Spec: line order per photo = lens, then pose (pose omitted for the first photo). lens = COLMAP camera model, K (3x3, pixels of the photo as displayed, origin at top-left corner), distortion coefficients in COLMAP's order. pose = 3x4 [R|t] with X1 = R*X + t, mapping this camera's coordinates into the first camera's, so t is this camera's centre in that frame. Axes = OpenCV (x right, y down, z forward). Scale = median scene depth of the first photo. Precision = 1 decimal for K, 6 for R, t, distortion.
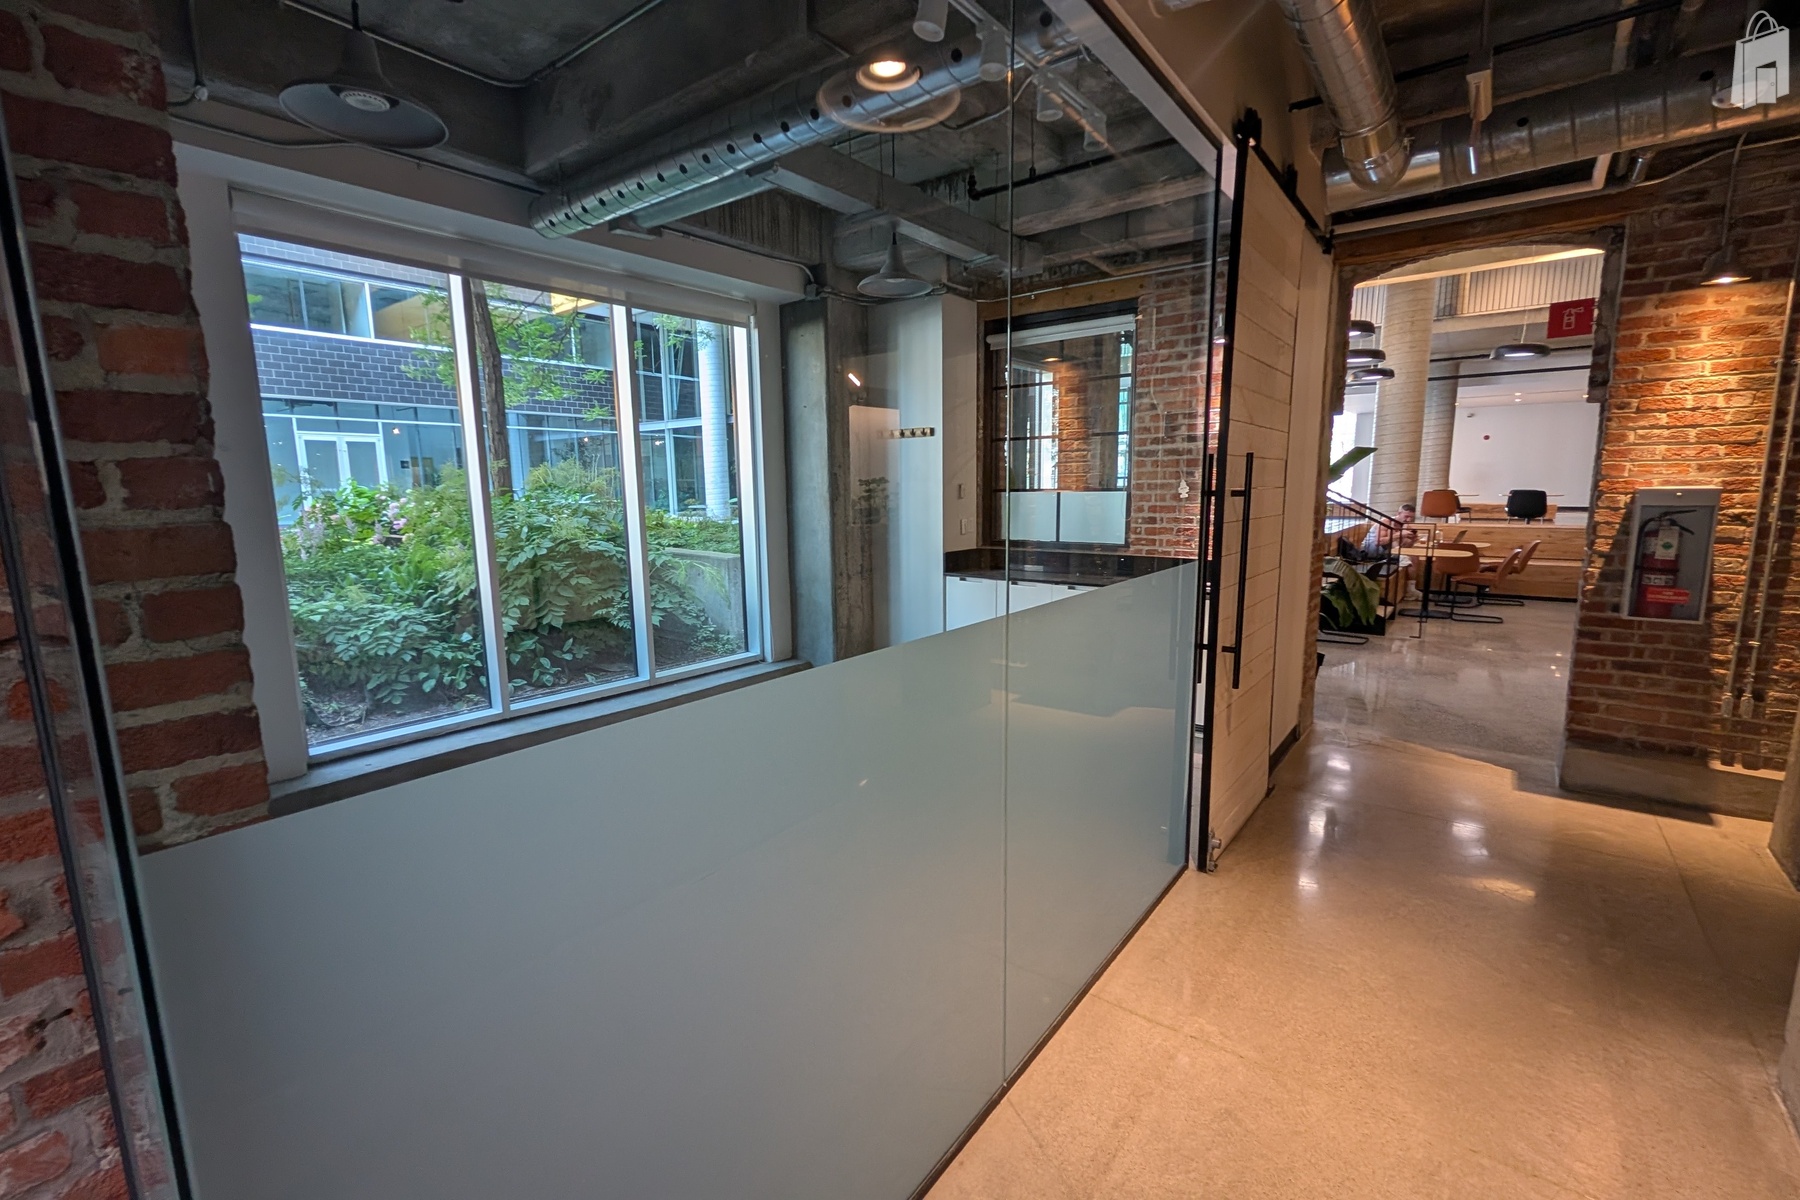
lens RADIAL K [[774.5, 0, 902.2], [0, 774.5, 610.8], [0, 0, 1]] dist [-0.000965, -0.000018]
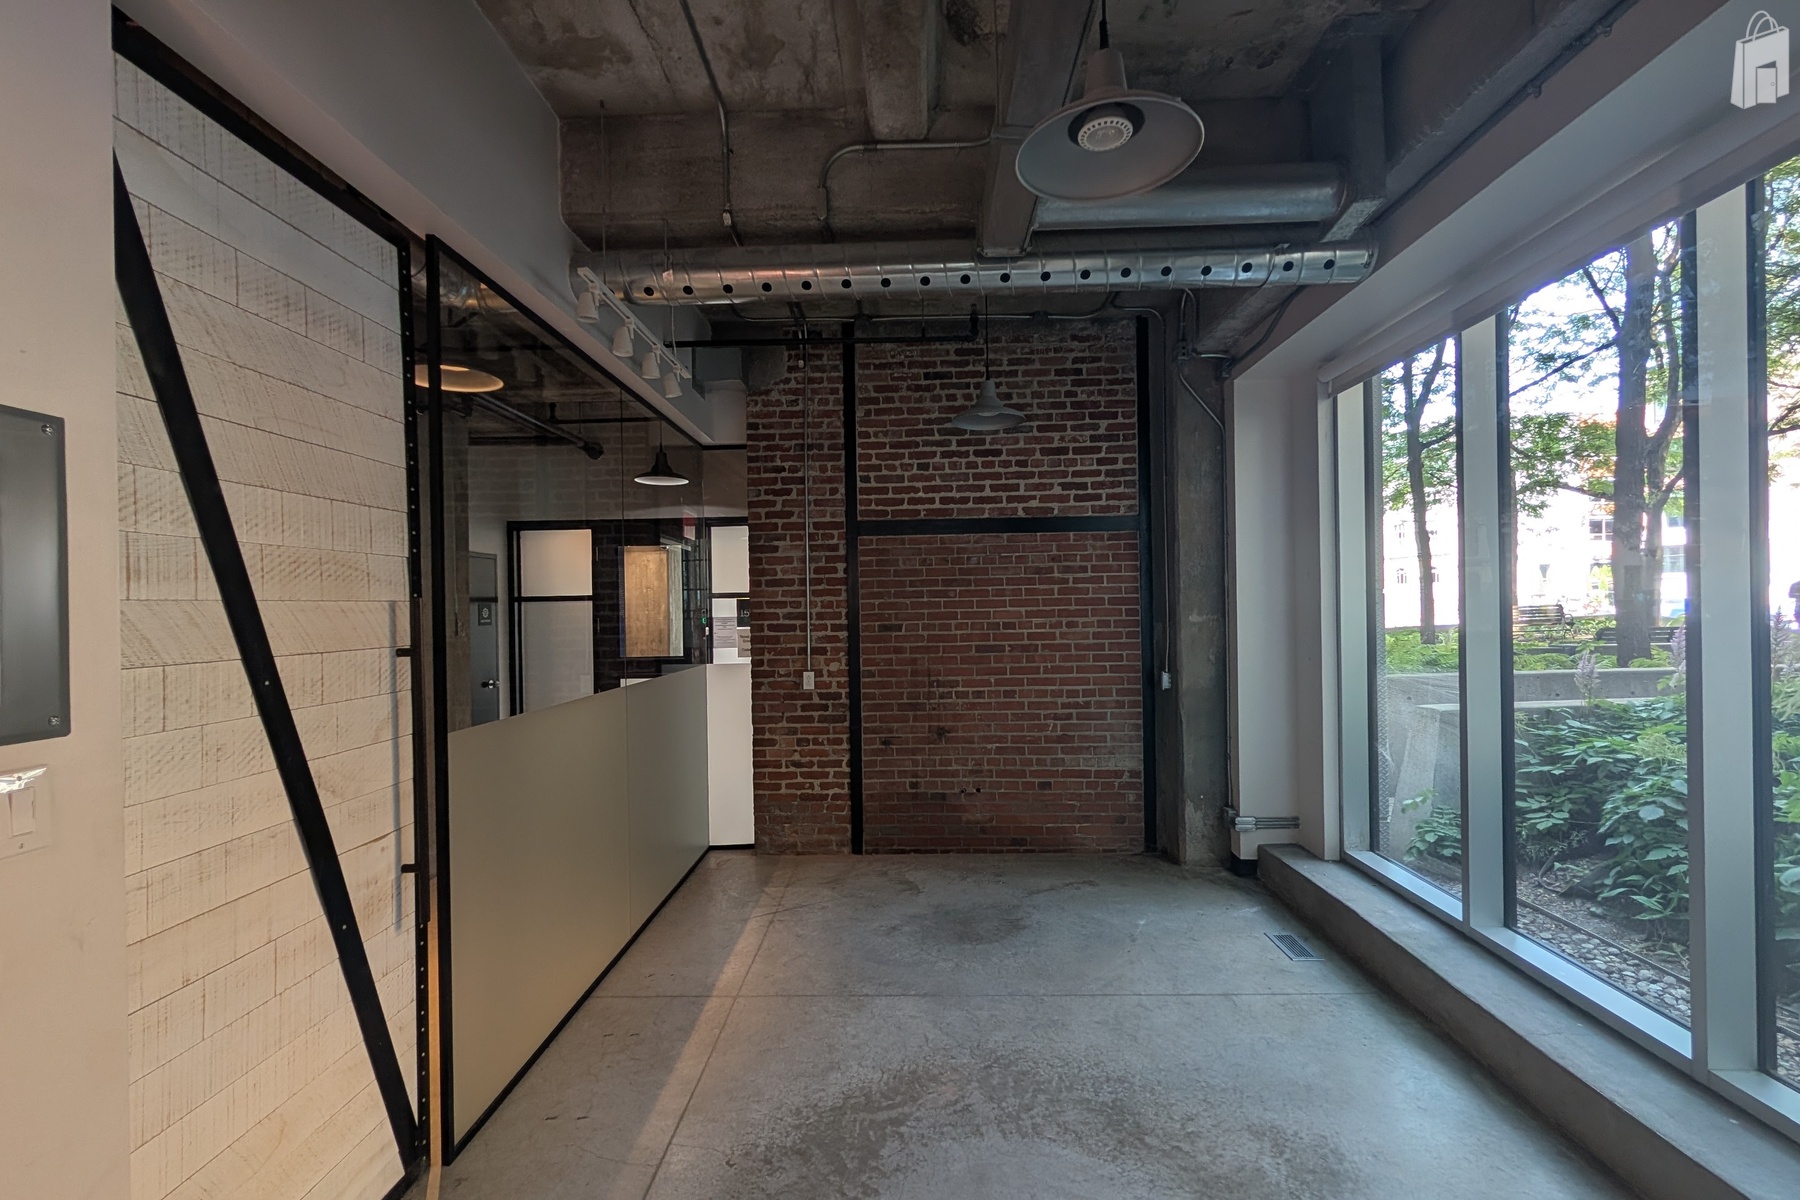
lens RADIAL K [[774.5, 0, 899.5], [0, 774.5, 605.1], [0, 0, 1]] dist [-0.000965, -0.000018]
pose [[-0.802408, 0.024155, -0.596287, 0.257589], [-0.068083, 0.988952, 0.131679, -0.176723], [0.592880, 0.146257, -0.791898, 1.005680]]
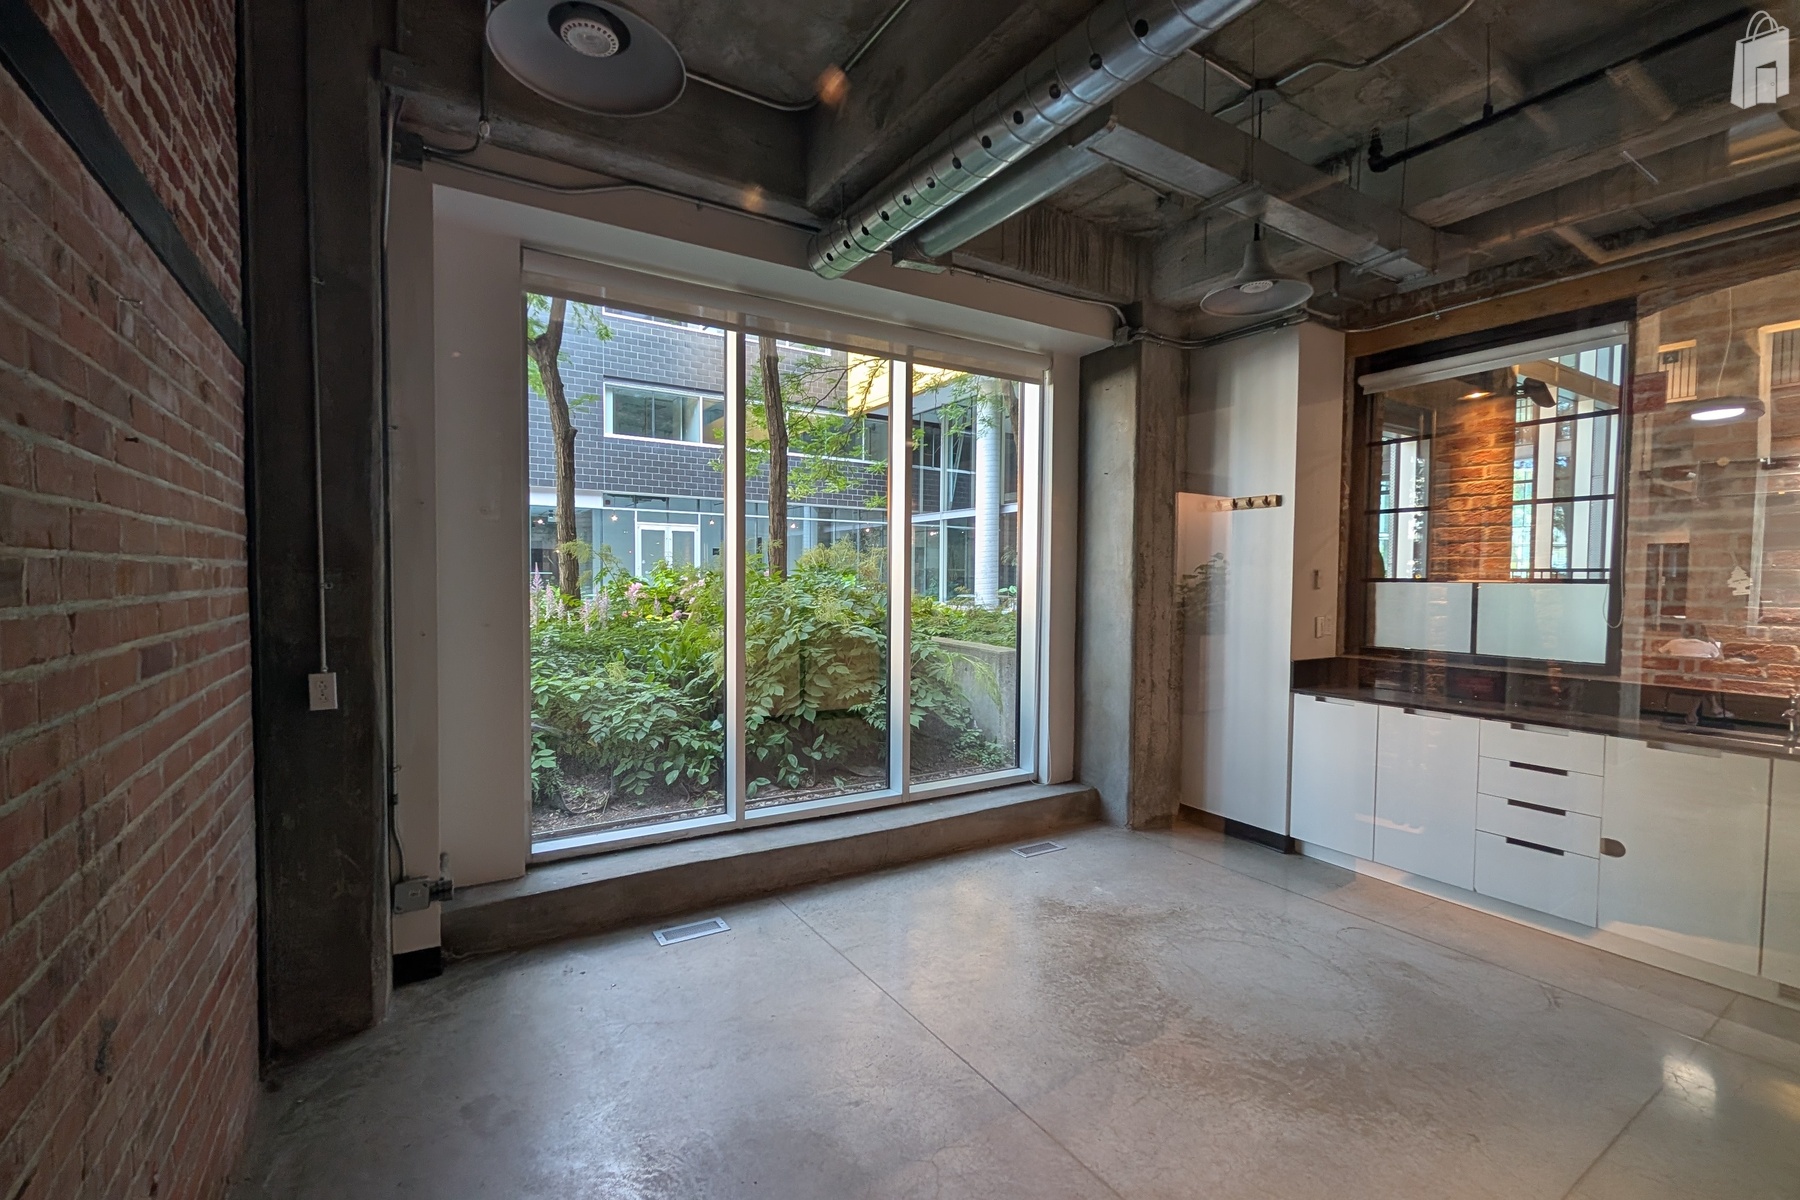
lens RADIAL K [[774.5, 0, 899.5], [0, 774.5, 608.0], [0, 0, 1]] dist [-0.000965, -0.000018]
pose [[0.942198, 0.032660, -0.333460, -0.056348], [-0.073054, 0.991318, -0.109322, -0.018174], [0.326995, 0.127364, 0.936404, 0.188879]]
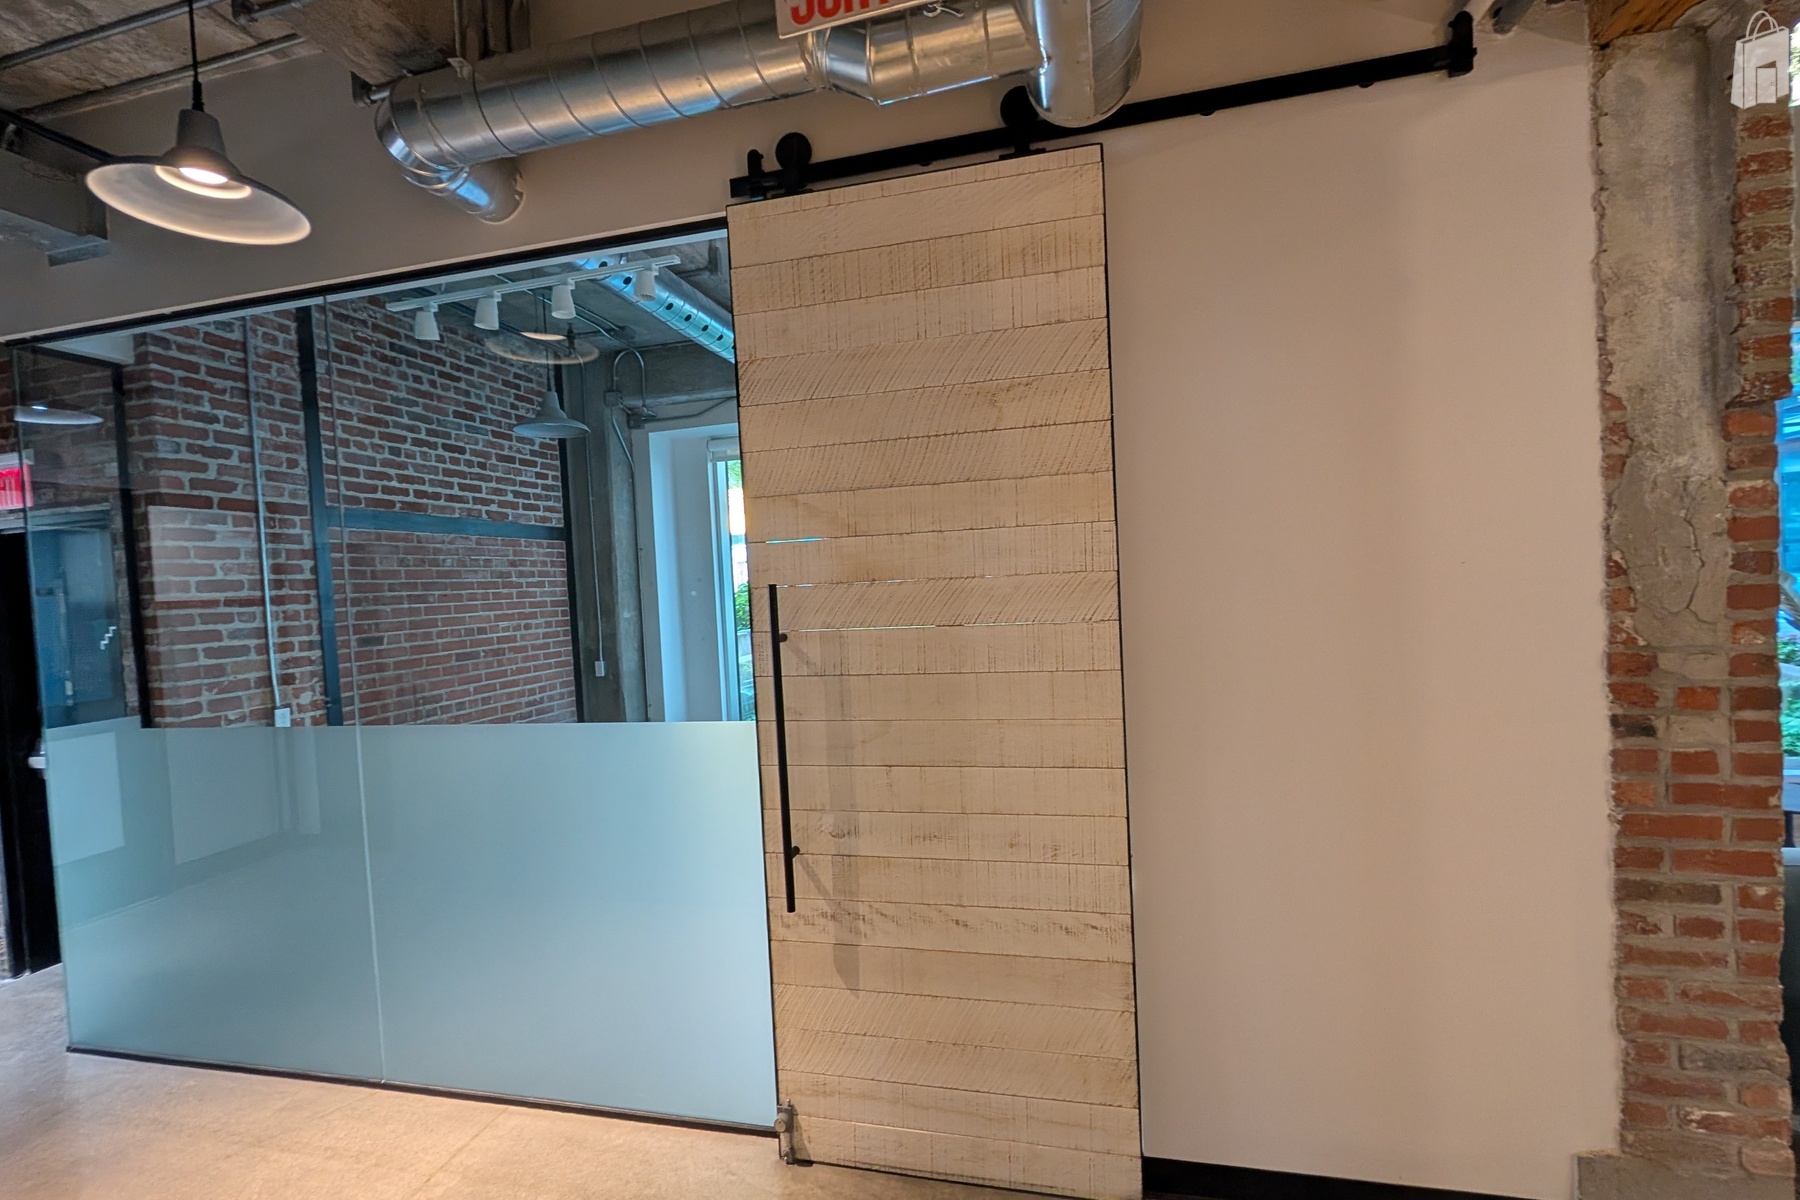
lens RADIAL K [[774.5, 0, 899.2], [0, 774.5, 602.9], [0, 0, 1]] dist [-0.000965, -0.000018]
pose [[0.404377, 0.012568, -0.914506, 0.614803], [-0.098286, 0.994712, -0.029789, -0.093430], [0.909296, 0.101929, 0.403474, 0.434670]]
